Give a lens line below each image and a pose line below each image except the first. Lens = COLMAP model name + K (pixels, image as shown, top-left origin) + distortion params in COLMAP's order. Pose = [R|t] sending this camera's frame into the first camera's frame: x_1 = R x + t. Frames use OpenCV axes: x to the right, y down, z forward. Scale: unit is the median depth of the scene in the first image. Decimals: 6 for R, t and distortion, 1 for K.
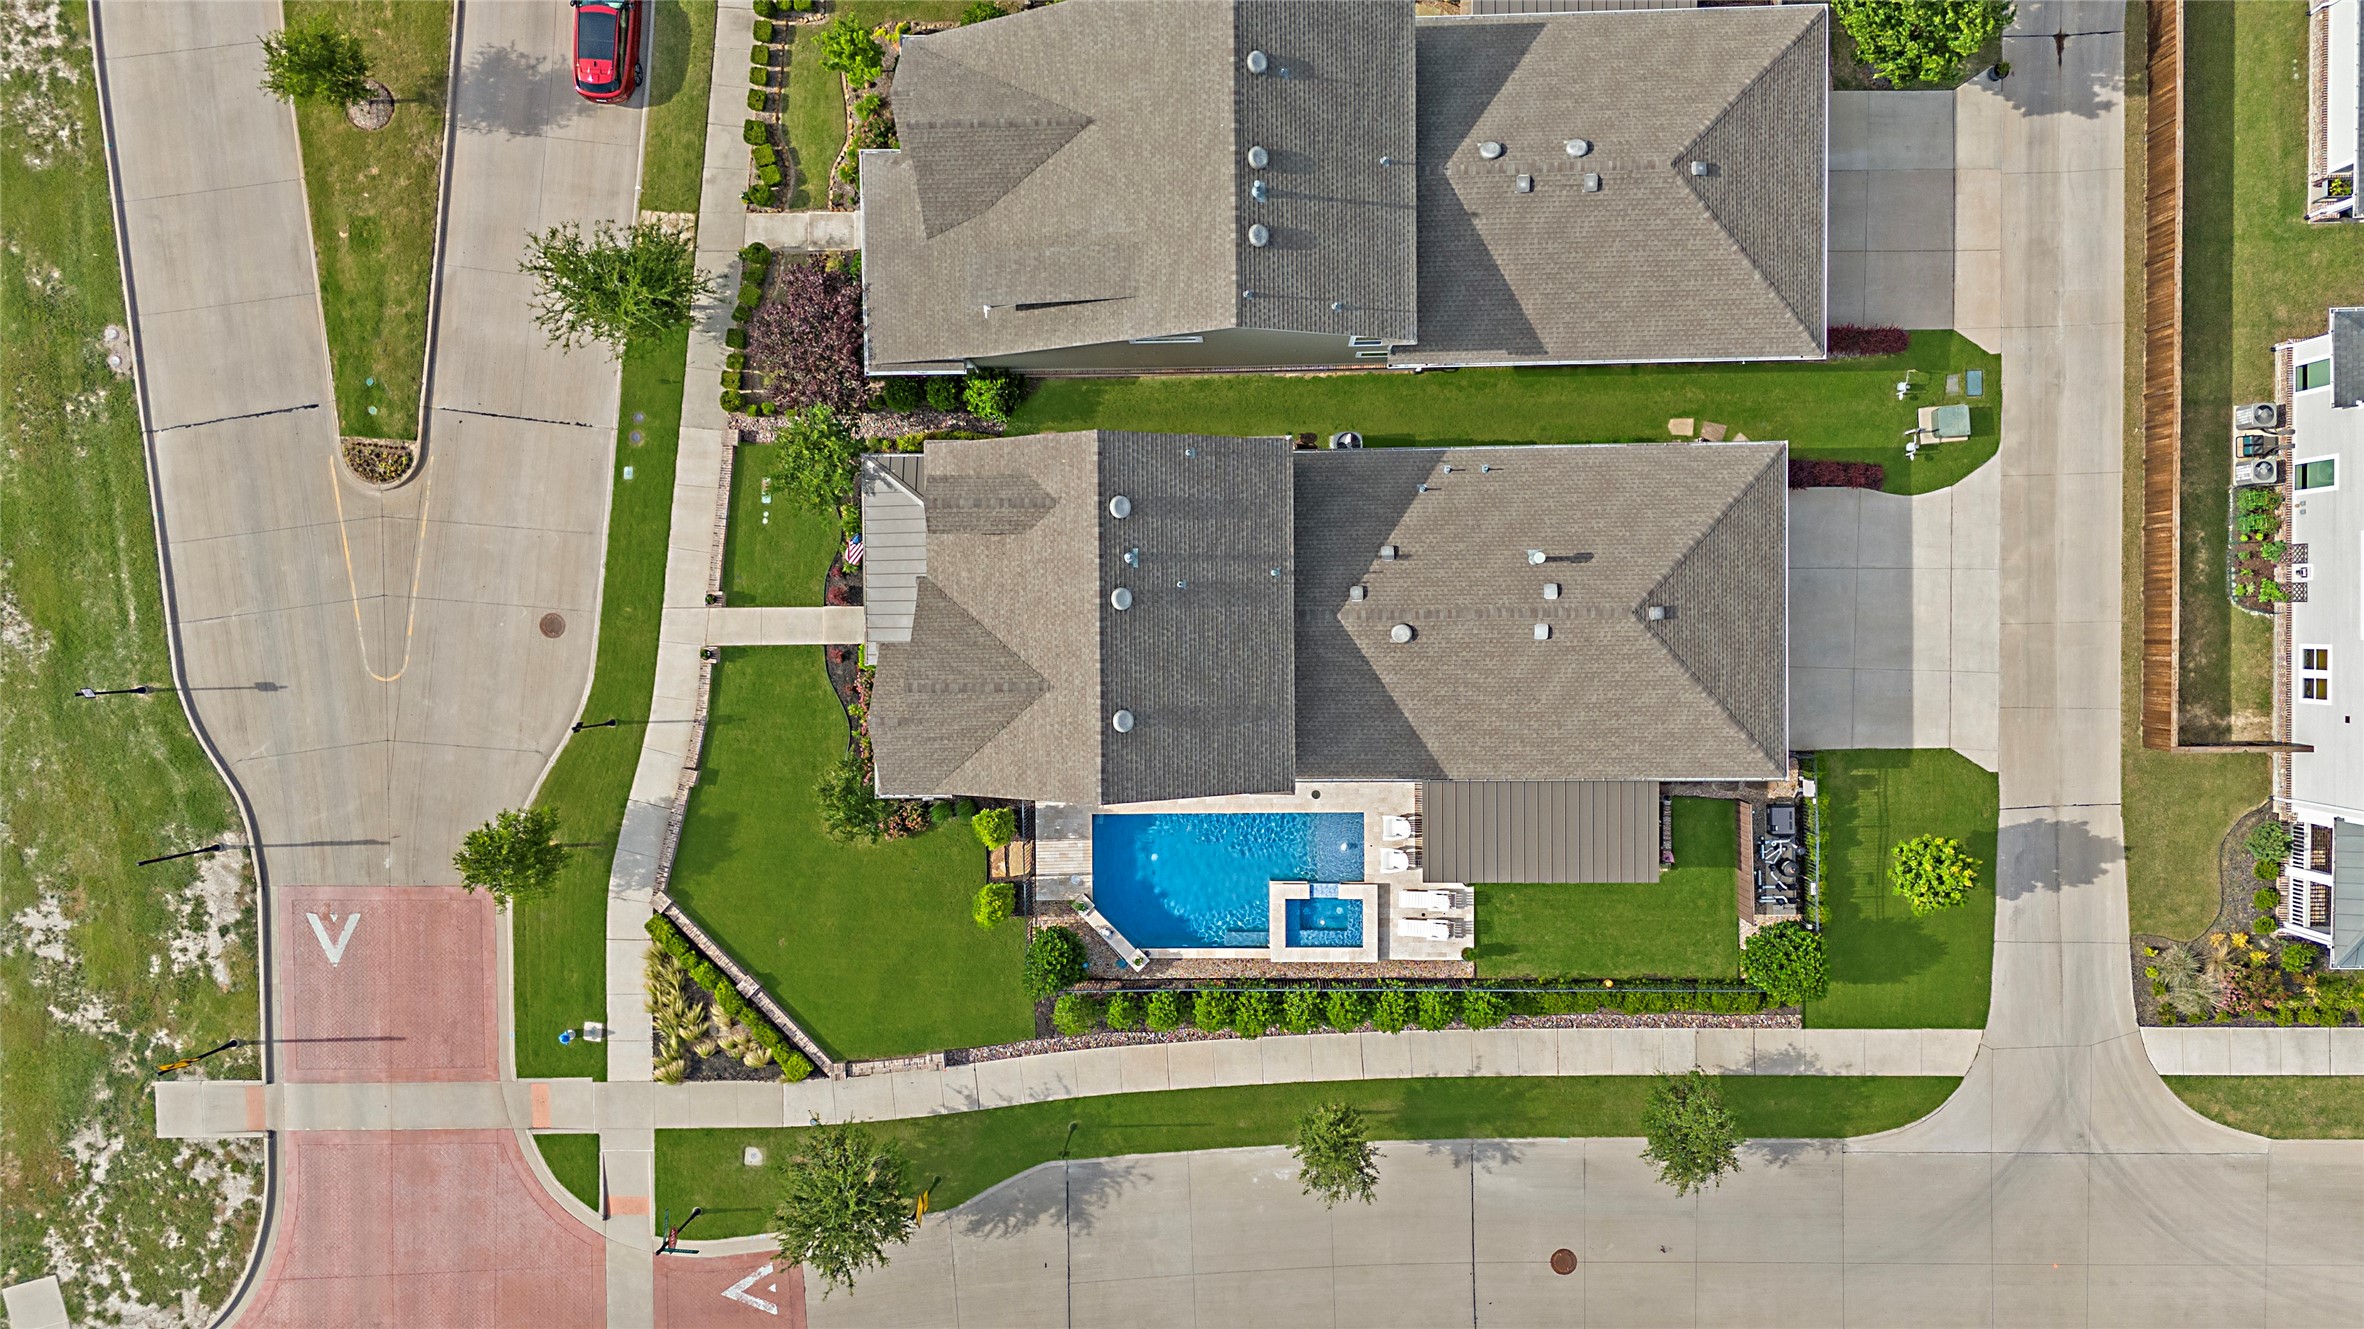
lens RADIAL K [[1728.4, 0, 1179.6], [0, 1728.4, 655.2], [0, 0, 1]] dist [0.038296, -0.016509]
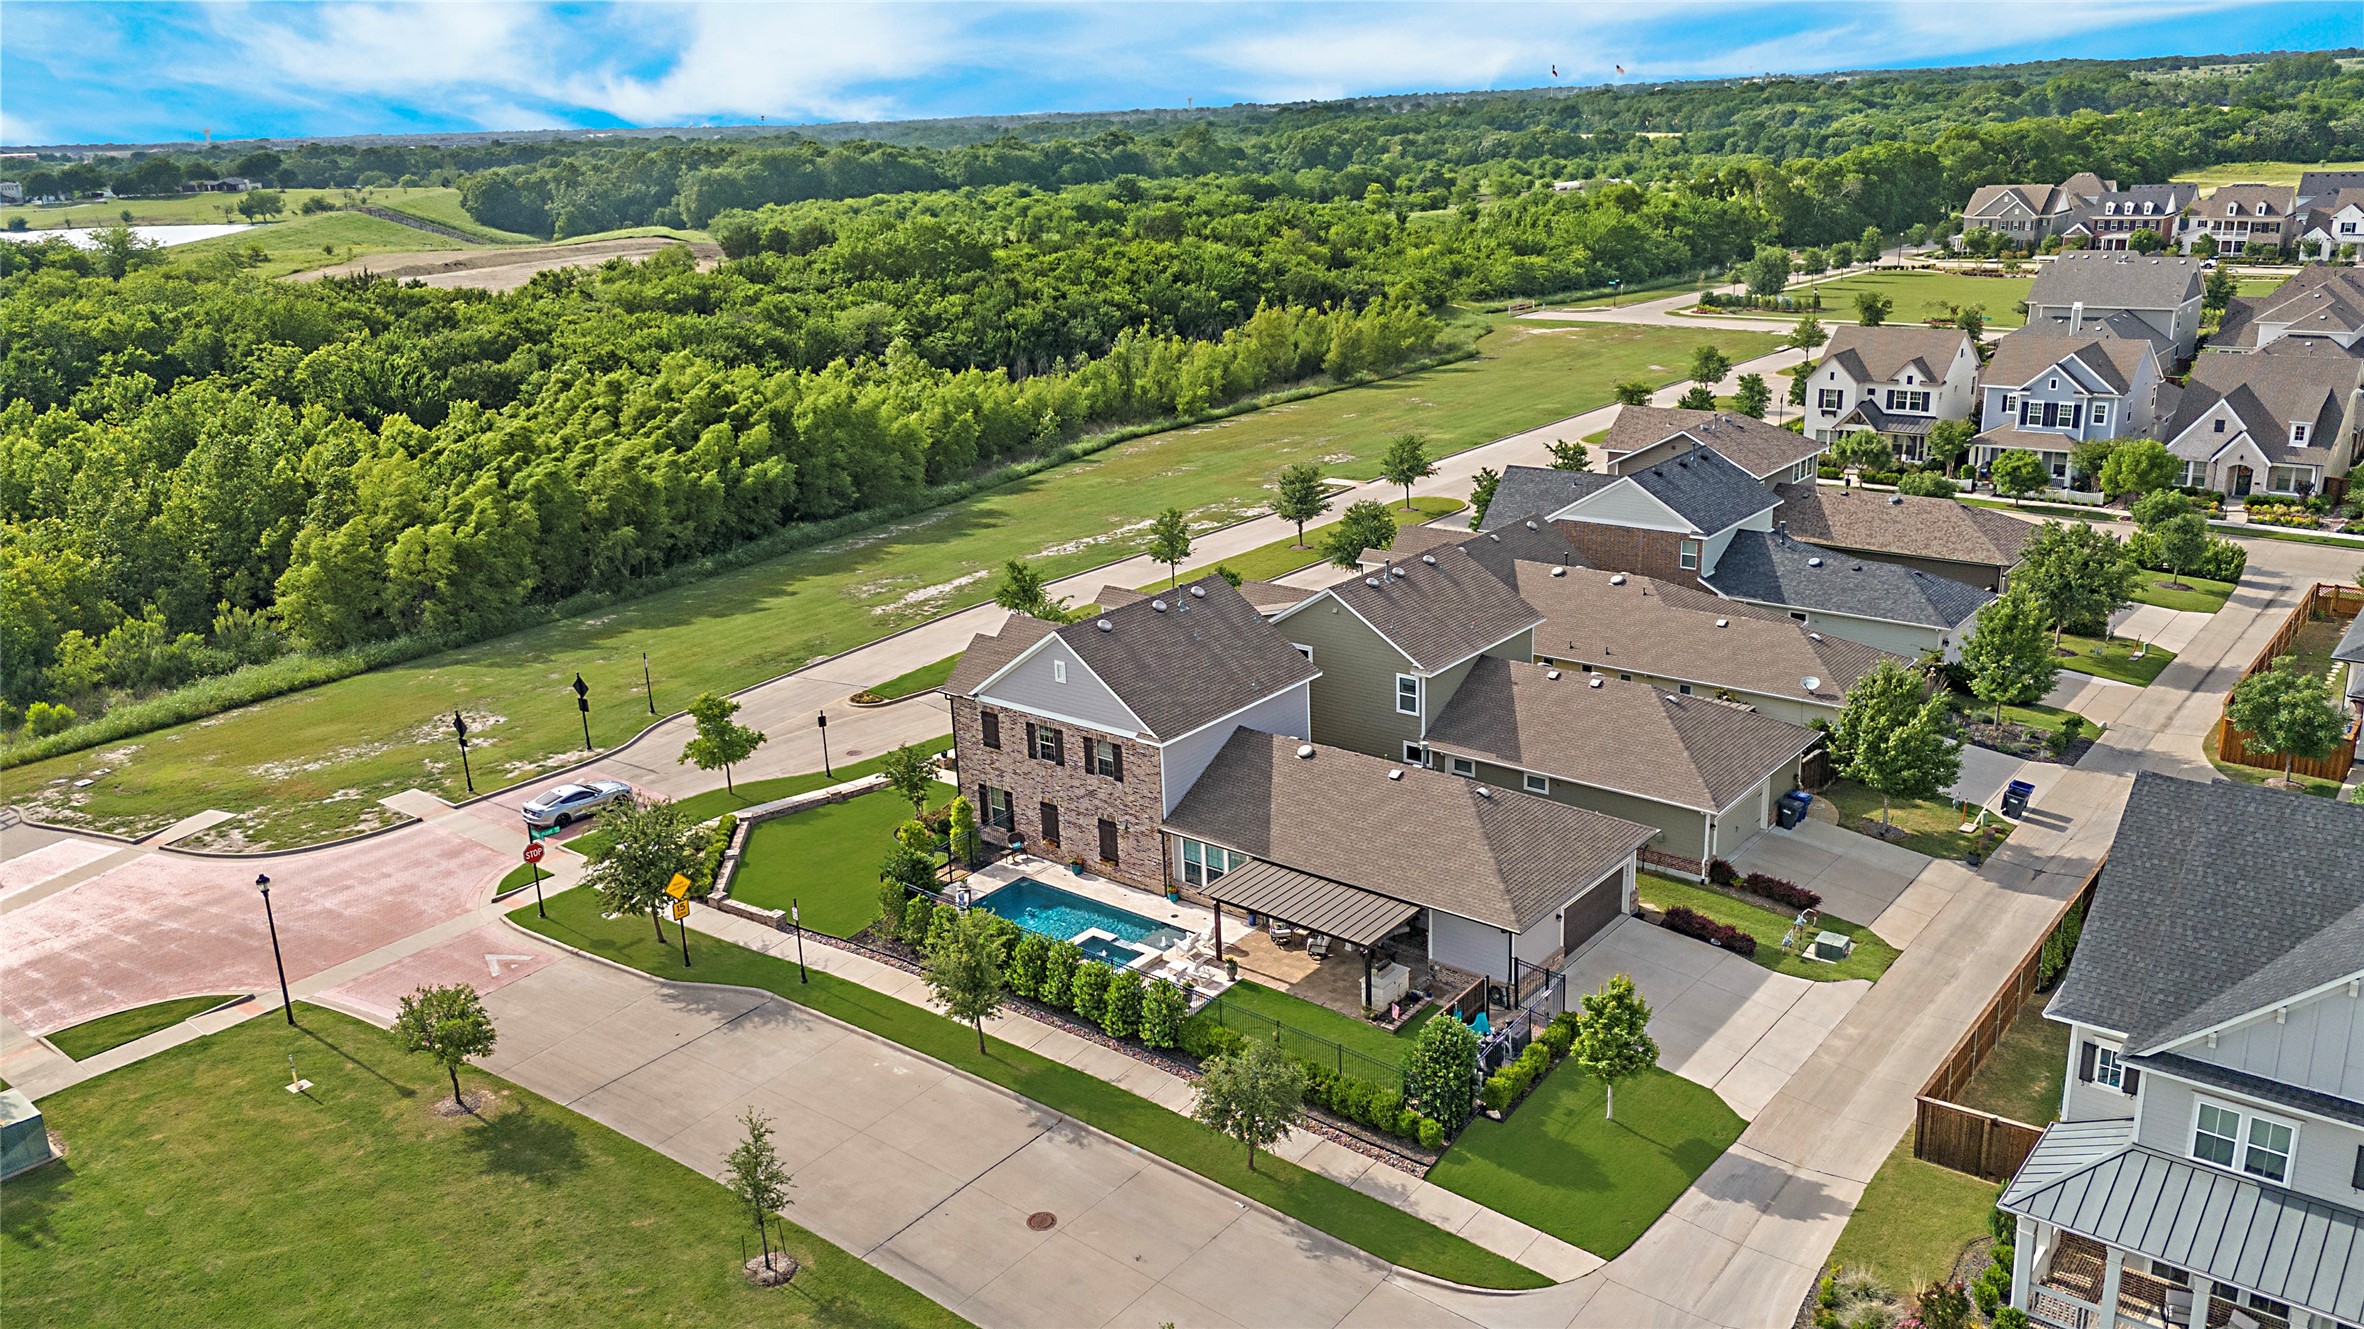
lens RADIAL K [[1728.4, 0, 1182.3], [0, 1728.4, 667.2], [0, 0, 1]] dist [0.038296, -0.016509]
pose [[0.765962, 0.206507, -0.608816, 0.752227], [-0.642868, 0.239066, -0.727714, 0.877613], [-0.004730, 0.948790, 0.315872, 0.479407]]
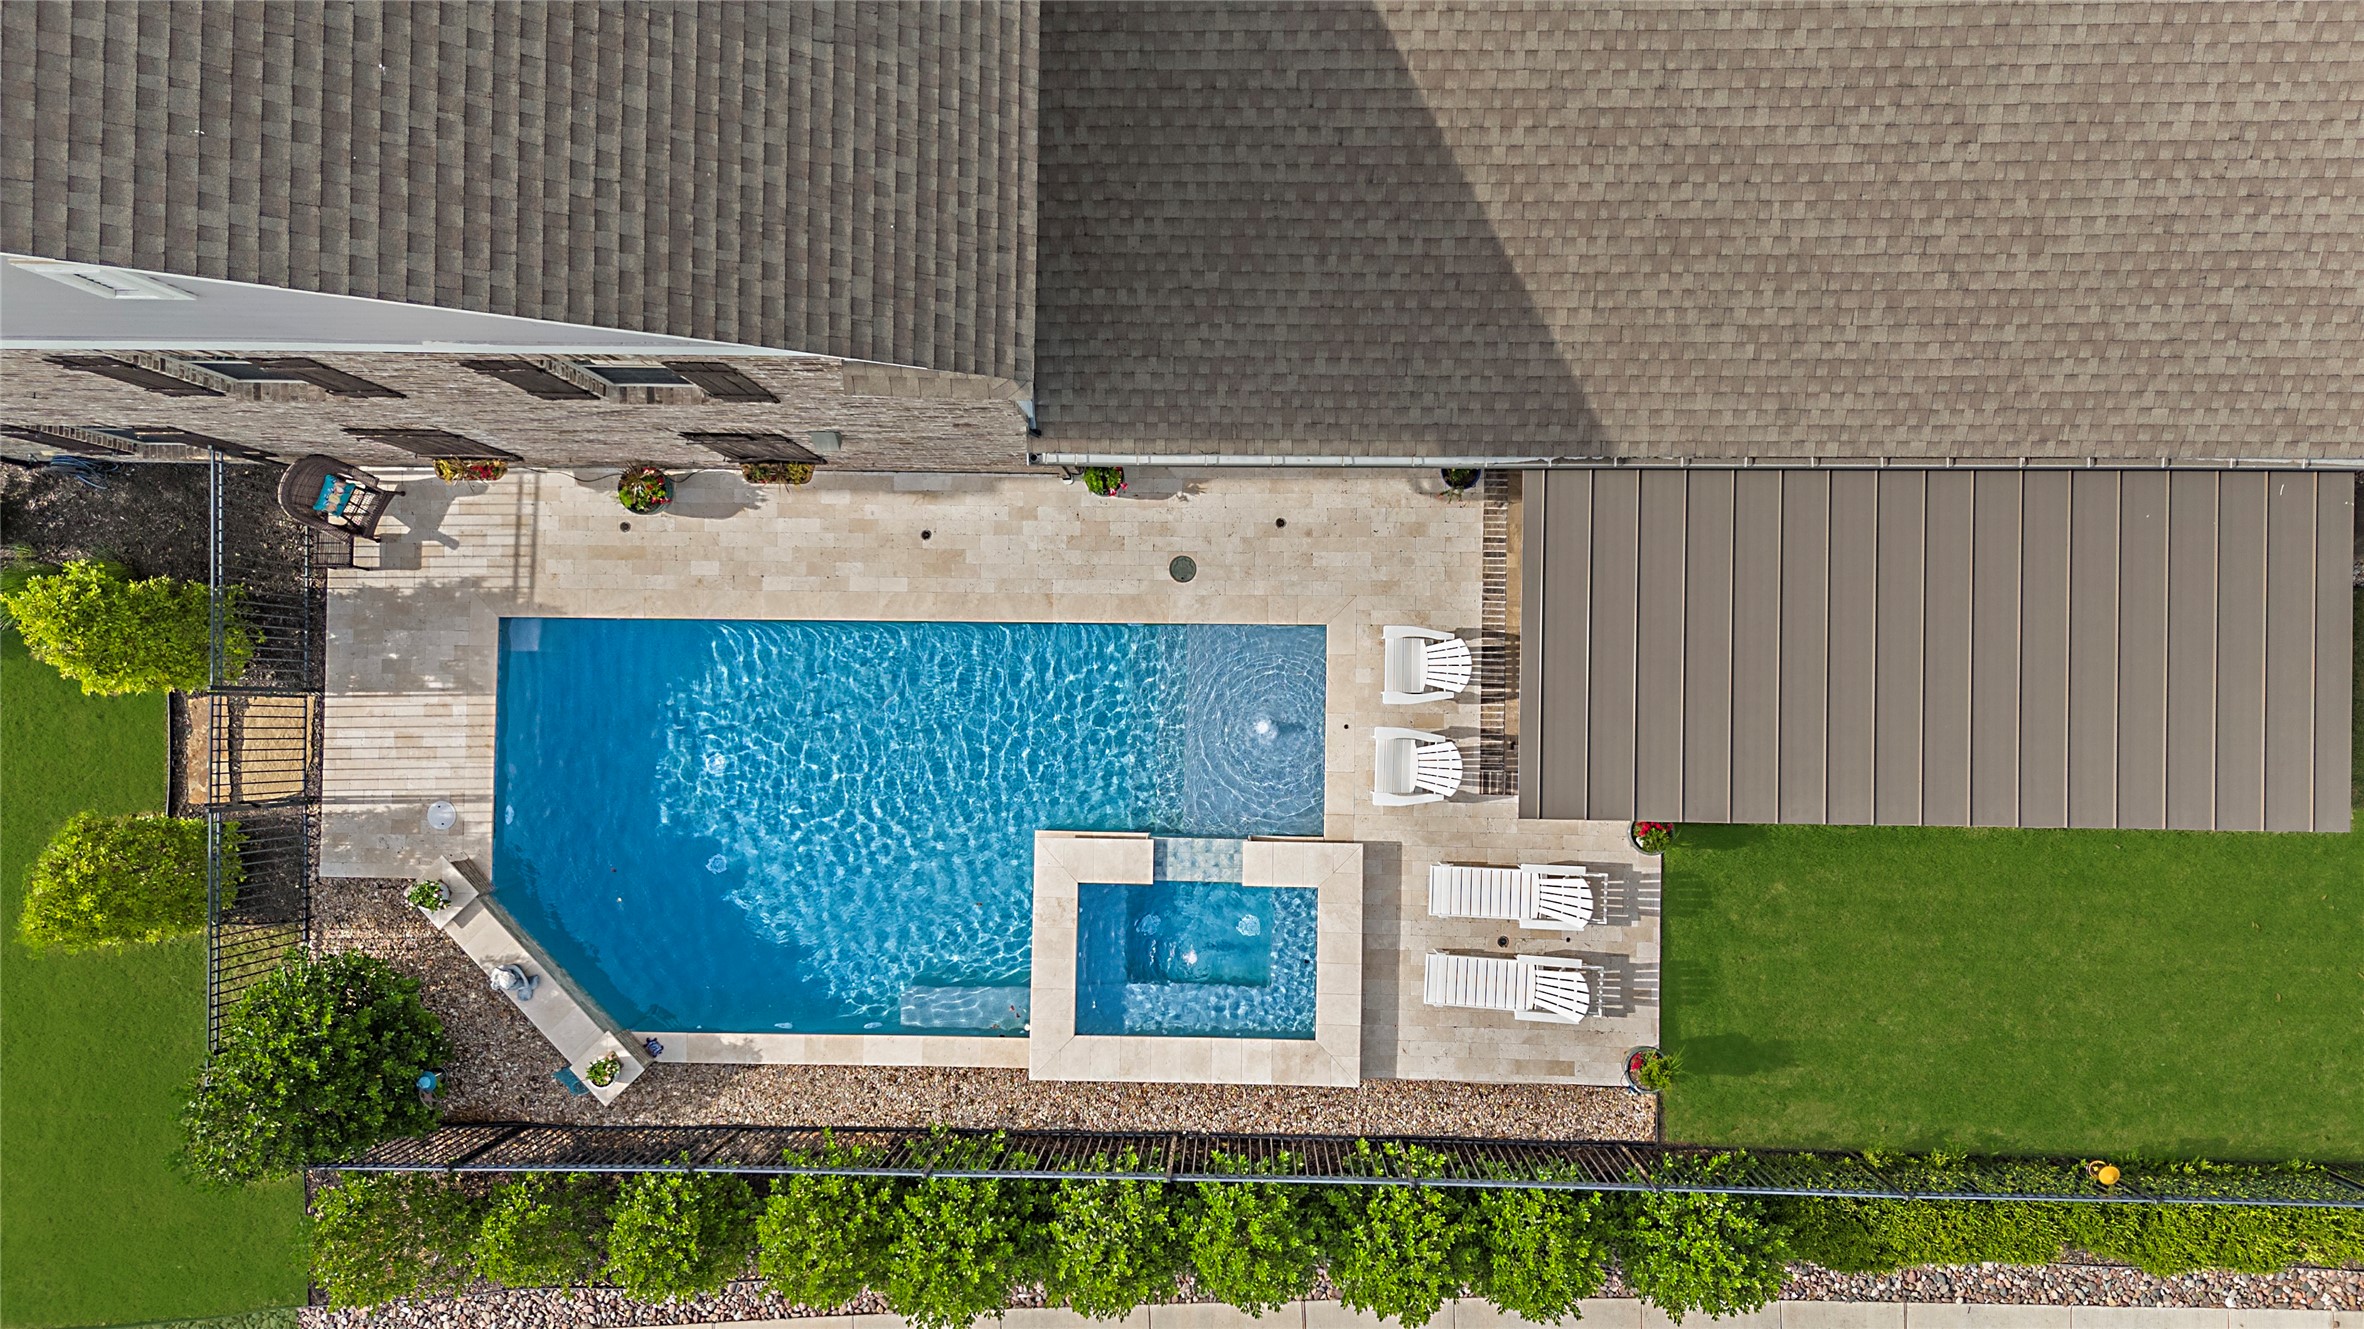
lens RADIAL K [[1728.4, 0, 1190.6], [0, 1728.4, 673.9], [0, 0, 1]] dist [0.038296, -0.016509]
pose [[0.999643, 0.022691, 0.014087, 0.076549], [-0.022043, 0.998763, -0.044564, 0.115635], [-0.015081, 0.044237, 0.998907, 0.674727]]
